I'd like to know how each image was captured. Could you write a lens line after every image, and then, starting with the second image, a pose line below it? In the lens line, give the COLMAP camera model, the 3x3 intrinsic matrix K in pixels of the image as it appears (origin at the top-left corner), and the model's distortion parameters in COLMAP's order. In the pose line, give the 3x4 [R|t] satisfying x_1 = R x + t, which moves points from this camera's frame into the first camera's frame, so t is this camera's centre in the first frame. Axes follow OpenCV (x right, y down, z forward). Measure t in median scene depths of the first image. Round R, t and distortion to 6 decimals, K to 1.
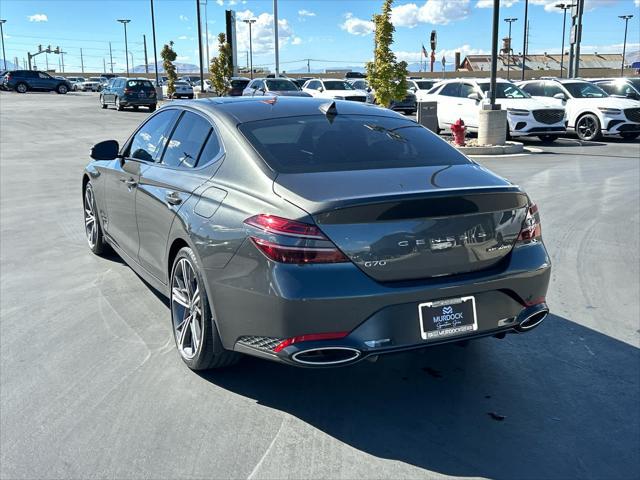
lens RADIAL K [[702.5, 0, 311.5], [0, 702.5, 239.2], [0, 0, 1]] dist [0.116509, -0.262371]
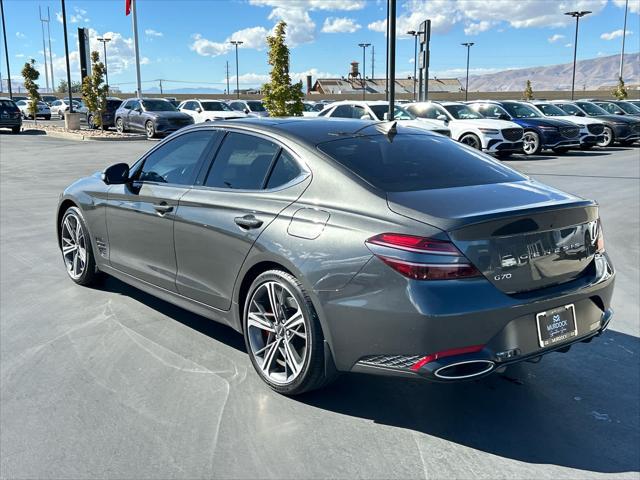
lens RADIAL K [[702.5, 0, 311.5], [0, 702.5, 239.2], [0, 0, 1]] dist [0.116509, -0.262371]
pose [[0.979001, -0.035580, 0.200725, -0.065696], [0.041318, 0.998846, -0.024465, -0.001128], [-0.199623, 0.032245, 0.979342, 0.006120]]
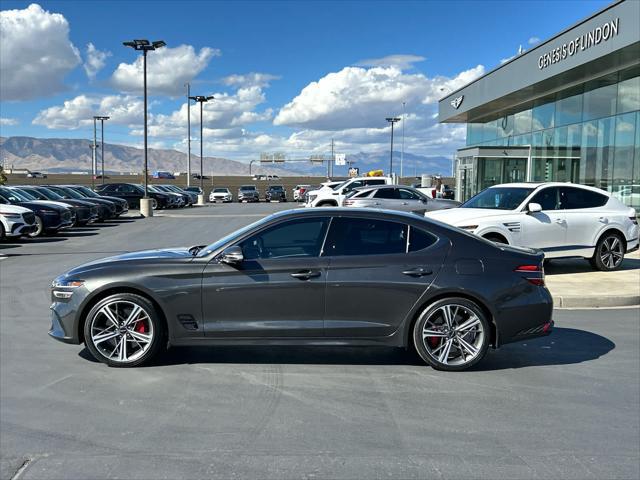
lens RADIAL K [[702.5, 0, 311.5], [0, 702.5, 239.2], [0, 0, 1]] dist [0.116509, -0.262371]
pose [[0.439900, -0.055873, 0.896307, -0.363326], [0.182717, 0.982755, -0.028415, -0.027205], [-0.879262, 0.176270, 0.442523, 0.107971]]
